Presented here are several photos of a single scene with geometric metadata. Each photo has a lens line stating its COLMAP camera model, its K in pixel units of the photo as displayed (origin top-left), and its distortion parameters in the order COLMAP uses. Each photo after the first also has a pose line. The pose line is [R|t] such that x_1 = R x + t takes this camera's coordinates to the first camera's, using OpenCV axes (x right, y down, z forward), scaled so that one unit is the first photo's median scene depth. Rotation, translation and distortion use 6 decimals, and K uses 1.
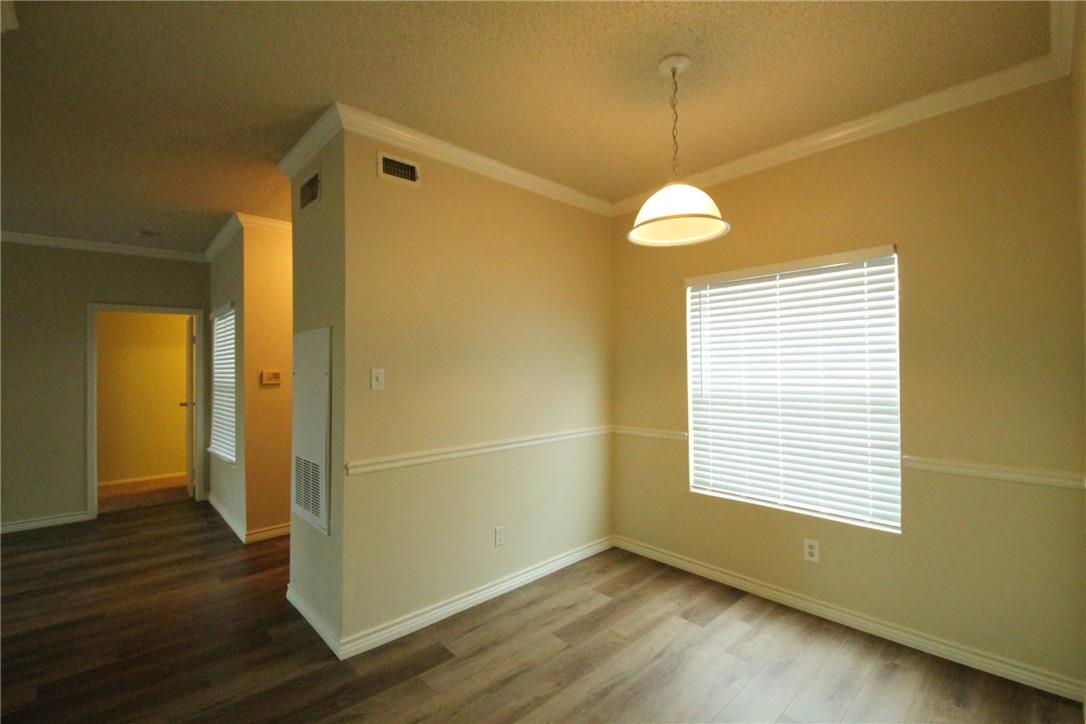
lens RADIAL K [[466.6, 0, 543.0], [0, 466.6, 362.0], [0, 0, 1]] dist [0.014701, -0.000332]
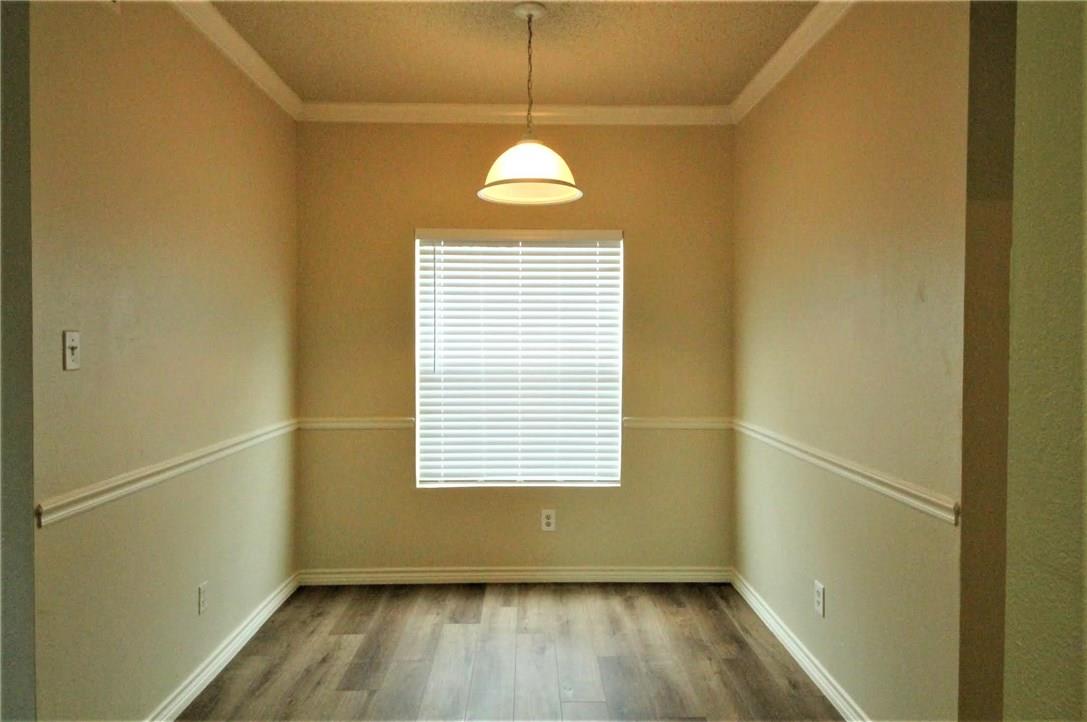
lens RADIAL K [[692.6, 0, 543.5], [0, 692.6, 361.0], [0, 0, 1]] dist [0.004403, -0.000911]
pose [[0.656367, -0.008871, 0.754390, -0.508456], [-0.021430, 0.999308, 0.030396, 0.011542], [-0.754138, -0.036118, 0.655722, 0.039021]]
